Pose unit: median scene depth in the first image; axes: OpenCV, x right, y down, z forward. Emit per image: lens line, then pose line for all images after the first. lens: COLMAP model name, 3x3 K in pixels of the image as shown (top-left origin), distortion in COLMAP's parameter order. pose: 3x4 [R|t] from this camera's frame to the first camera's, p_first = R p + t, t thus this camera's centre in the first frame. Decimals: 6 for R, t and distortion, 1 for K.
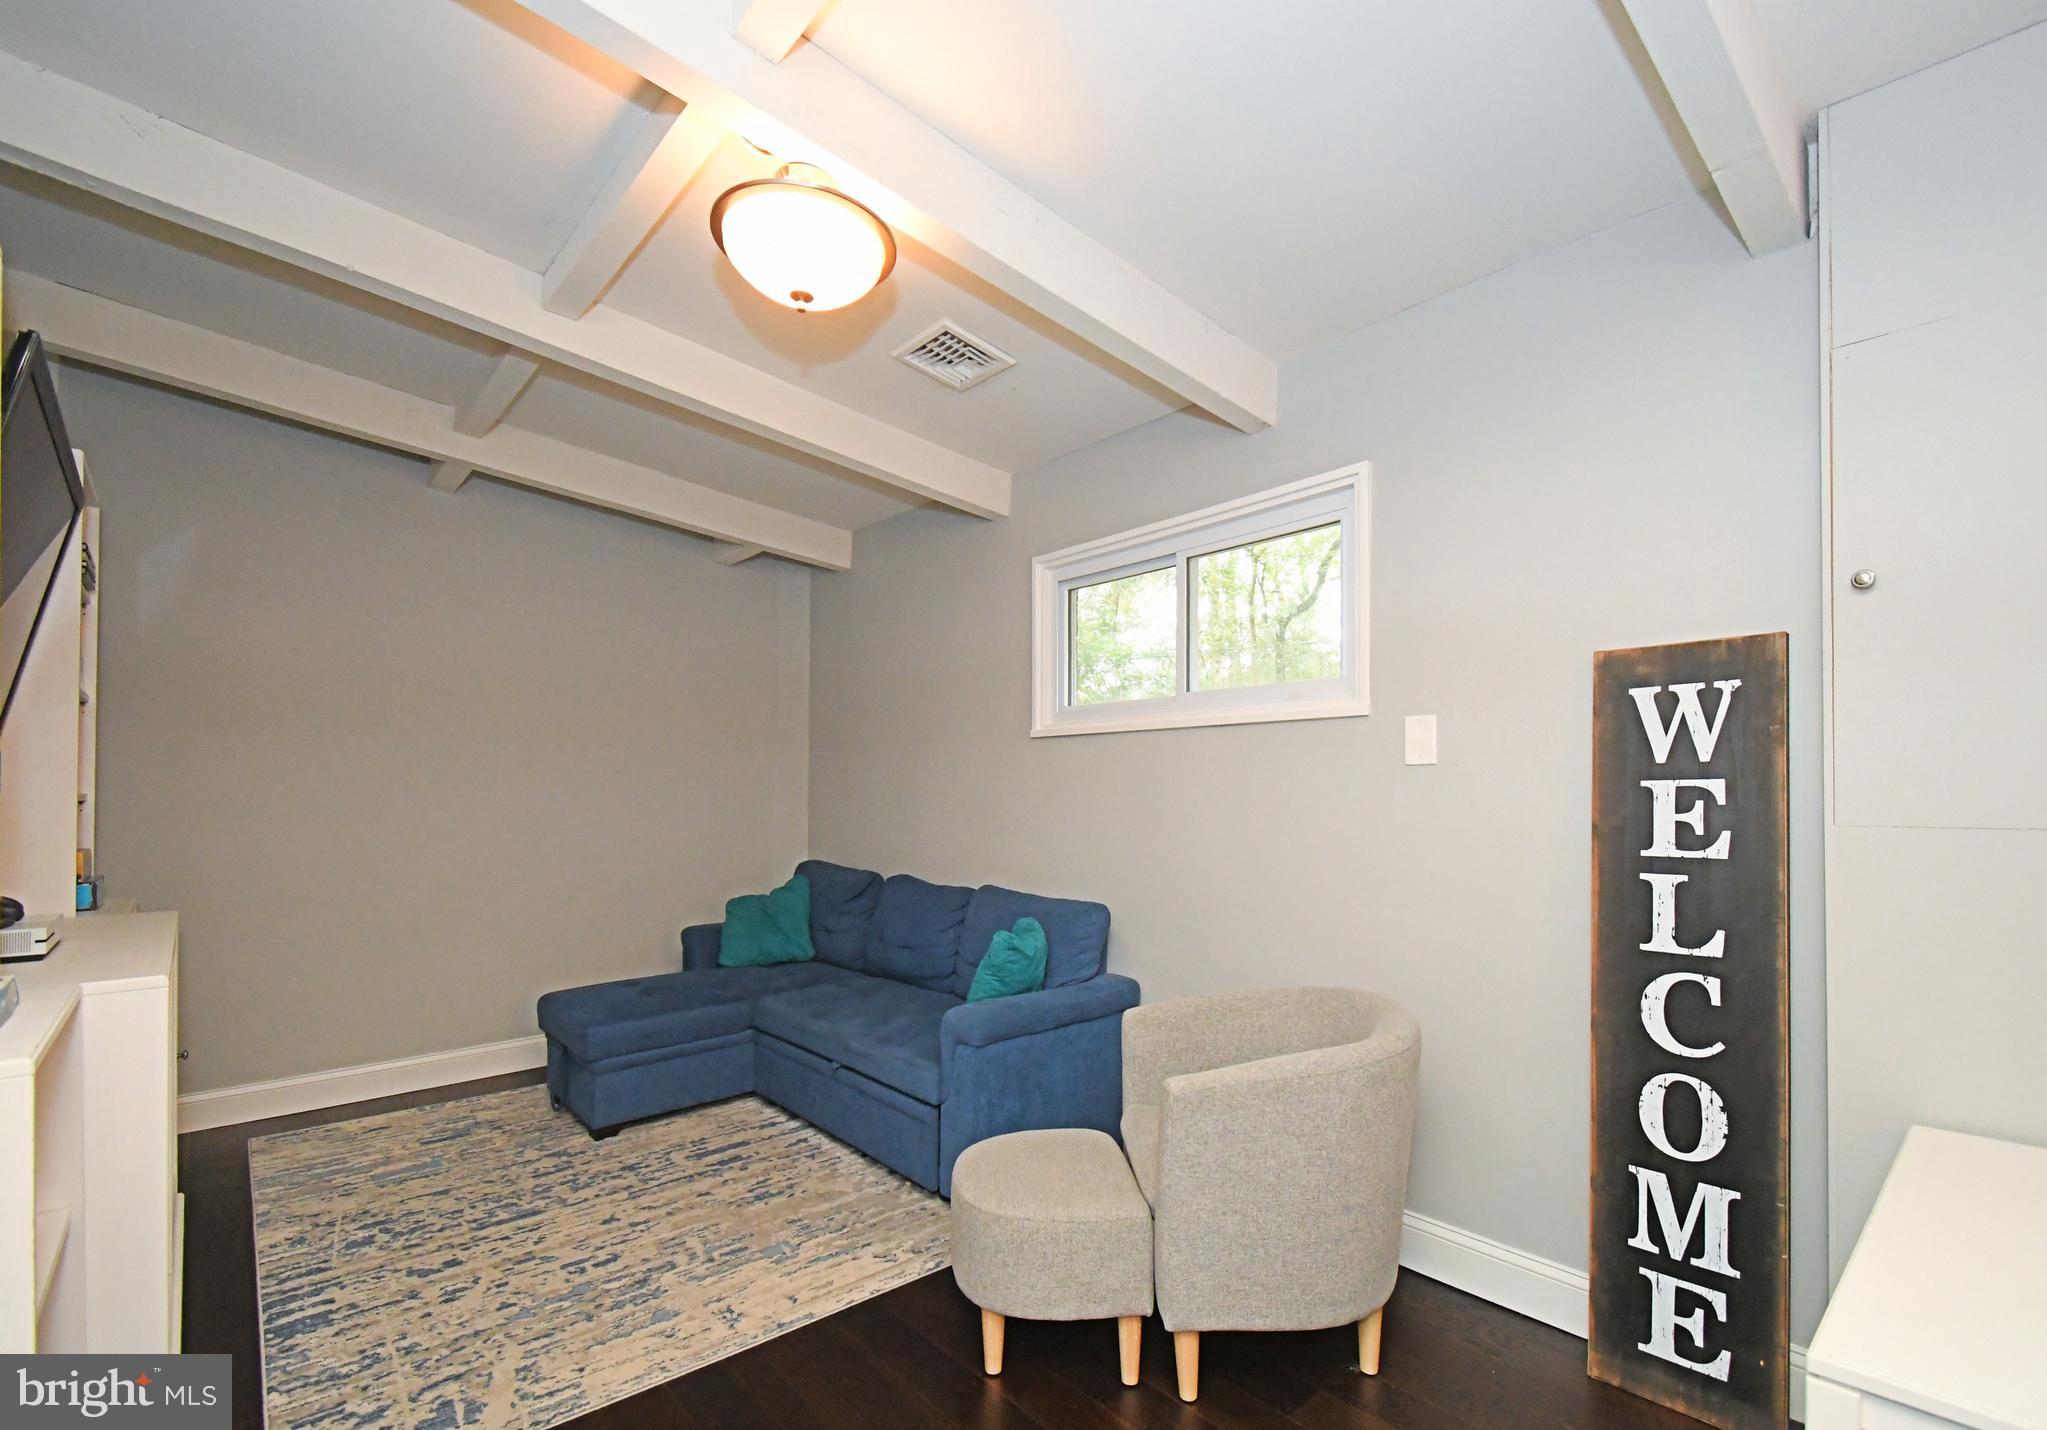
lens RADIAL K [[895.6, 0, 1025.7], [0, 895.6, 784.3], [0, 0, 1]] dist [0.001801, -0.010020]
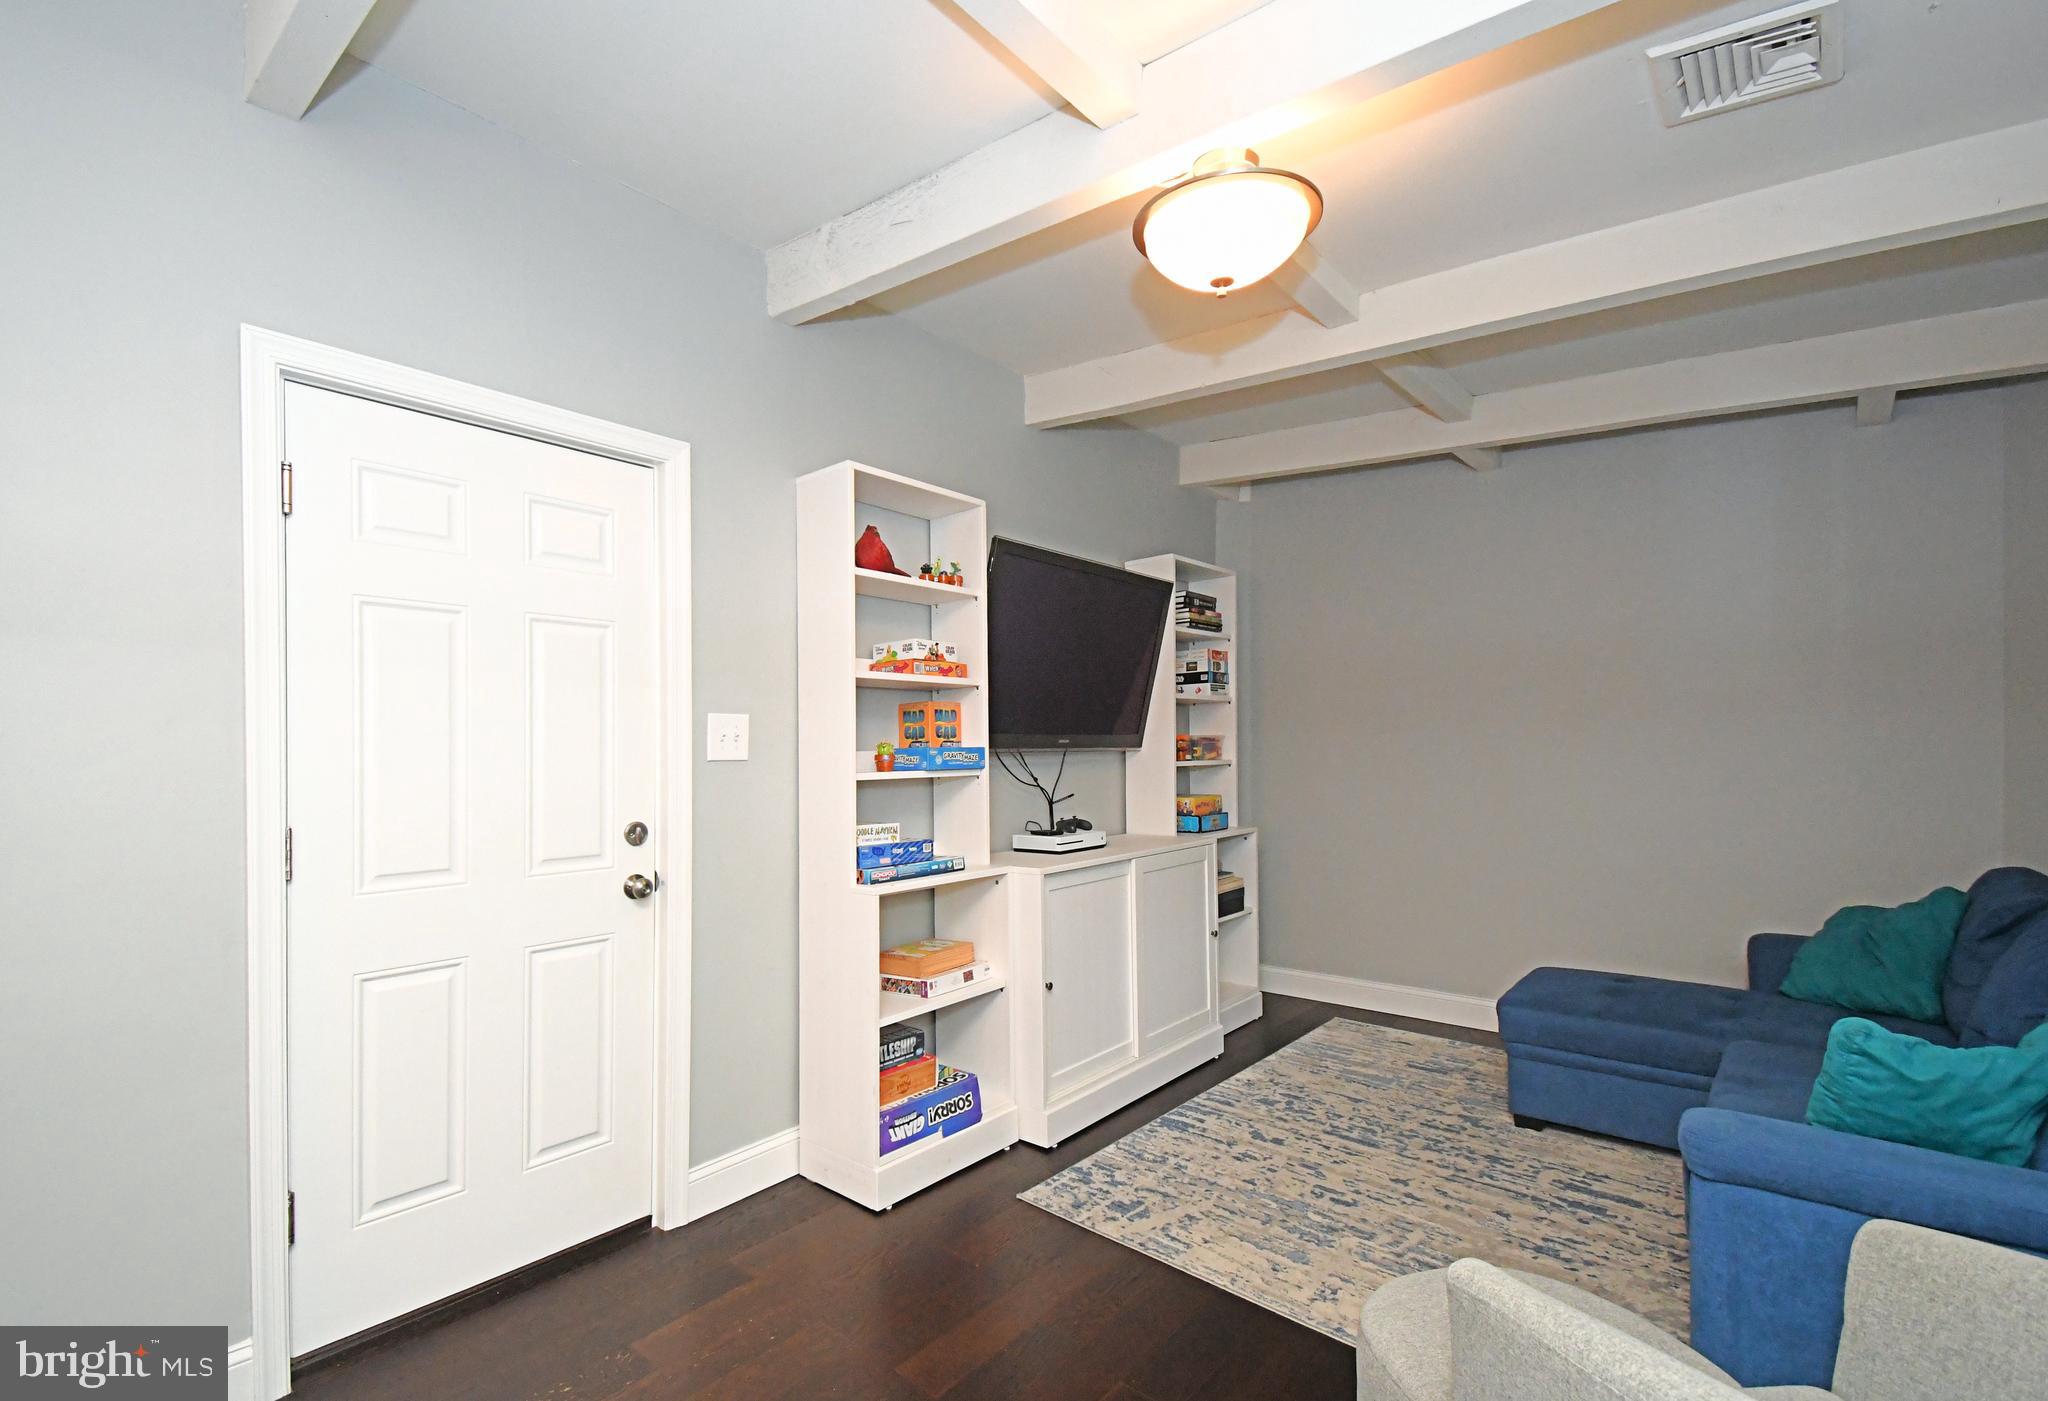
lens RADIAL K [[939.9, 0, 1023.0], [0, 939.9, 746.6], [0, 0, 1]] dist [0.013410, -0.000500]
pose [[0.127647, 0.002145, -0.991817, 0.563723], [0.016098, 0.999861, 0.004234, -0.020093], [0.991689, -0.016507, 0.127595, 0.457065]]
